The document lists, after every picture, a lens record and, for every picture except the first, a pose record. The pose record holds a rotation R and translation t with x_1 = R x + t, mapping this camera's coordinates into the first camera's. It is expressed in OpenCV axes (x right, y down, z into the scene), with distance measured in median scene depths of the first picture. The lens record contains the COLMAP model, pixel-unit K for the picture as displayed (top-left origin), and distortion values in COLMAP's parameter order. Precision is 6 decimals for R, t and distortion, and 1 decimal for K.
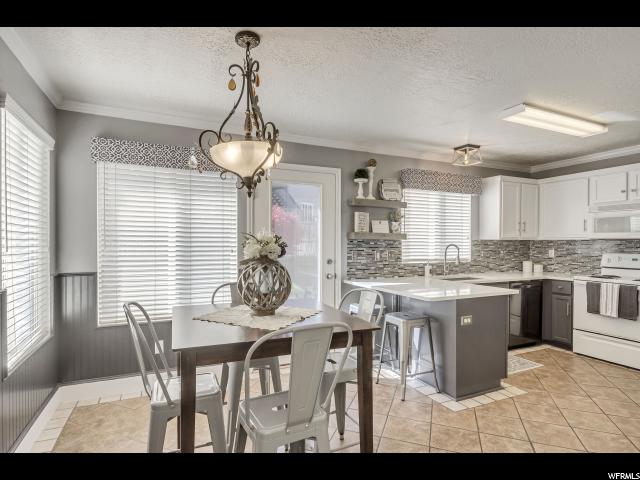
lens RADIAL K [[340.5, 0, 316.1], [0, 340.5, 242.1], [0, 0, 1]] dist [-0.001370, -0.002553]
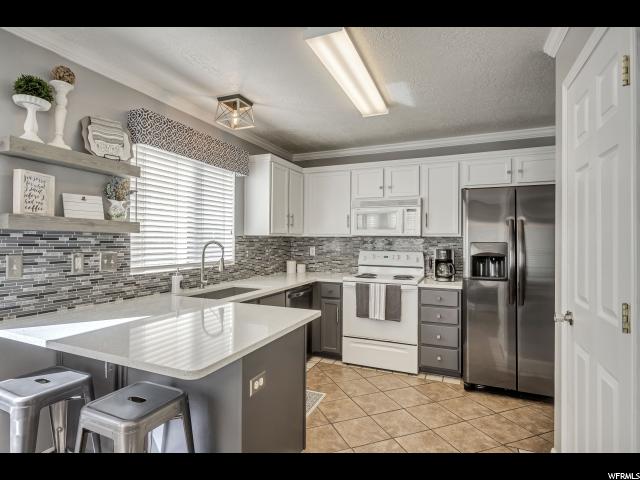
lens RADIAL K [[340.5, 0, 313.9], [0, 340.5, 240.2], [0, 0, 1]] dist [-0.001370, -0.002553]
pose [[0.749574, 0.003742, 0.661909, 0.107892], [-0.006821, 0.999975, 0.002072, 0.001398], [-0.661885, -0.006068, 0.749581, 0.382041]]
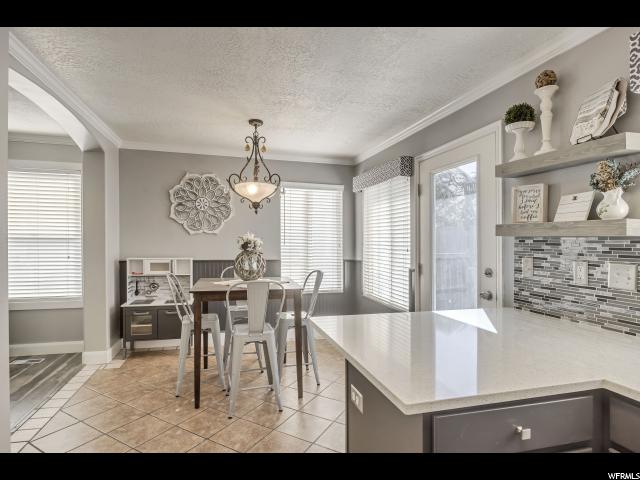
lens RADIAL K [[340.5, 0, 318.6], [0, 340.5, 240.4], [0, 0, 1]] dist [-0.001370, -0.002553]
pose [[-0.152916, -0.004924, -0.988227, 0.664190], [-0.003817, 0.999983, -0.004392, 0.000715], [0.988232, 0.003100, -0.152932, 0.723770]]
